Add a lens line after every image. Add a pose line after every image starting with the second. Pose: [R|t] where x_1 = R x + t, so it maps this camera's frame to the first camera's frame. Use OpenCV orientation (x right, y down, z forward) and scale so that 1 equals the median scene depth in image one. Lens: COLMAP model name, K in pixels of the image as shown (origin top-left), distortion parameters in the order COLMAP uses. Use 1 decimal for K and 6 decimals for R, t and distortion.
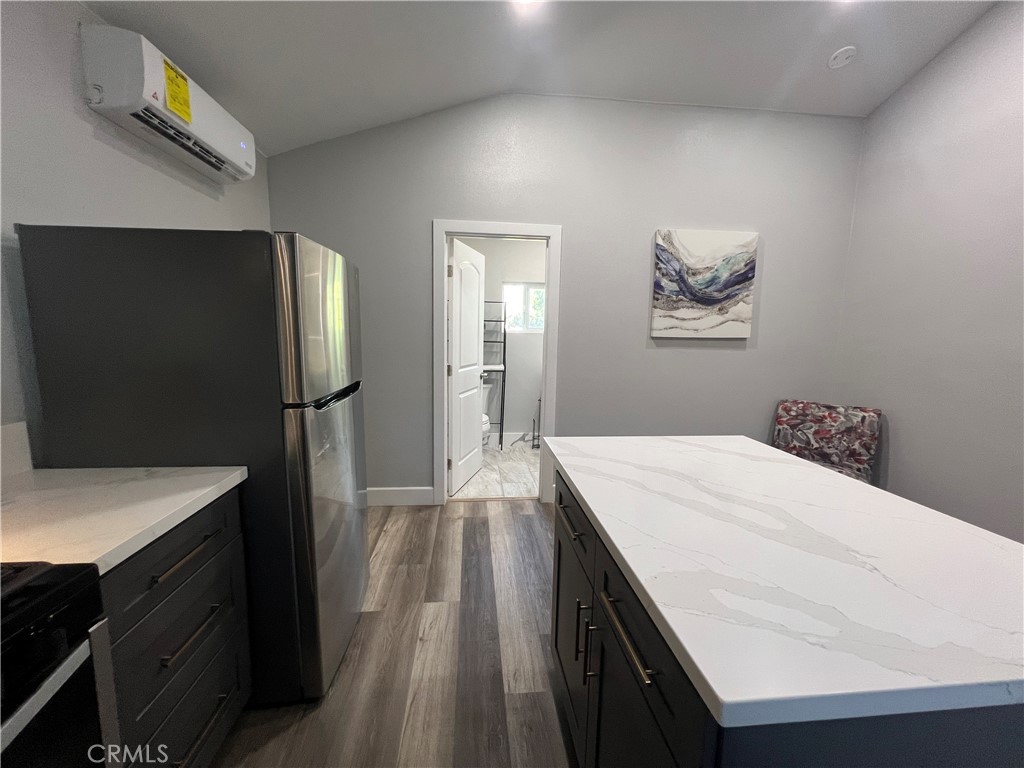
lens RADIAL K [[410.4, 0, 511.9], [0, 410.4, 381.4], [0, 0, 1]] dist [-0.005375, 0.001601]
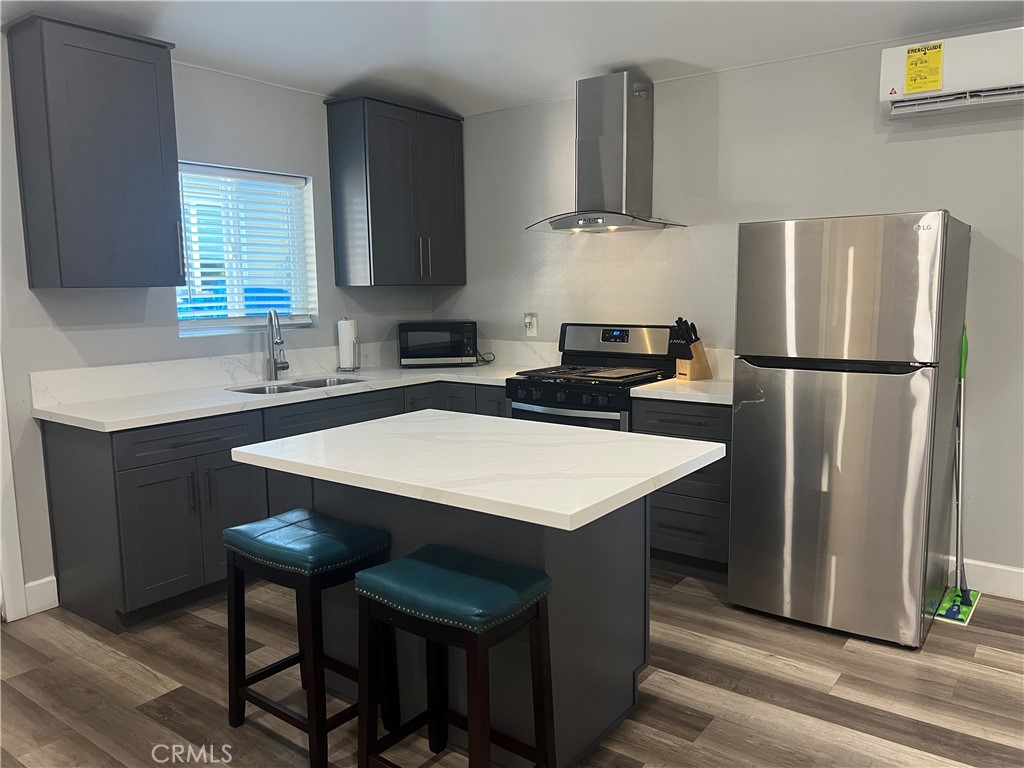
lens RADIAL K [[767.5, 0, 512.9], [0, 767.5, 384.3], [0, 0, 1]] dist [0.061709, -0.067344]
pose [[-0.671240, 0.090361, -0.735712, 1.164675], [-0.088528, 0.975665, 0.200603, -0.188888], [0.735935, 0.199783, -0.646906, 1.380993]]
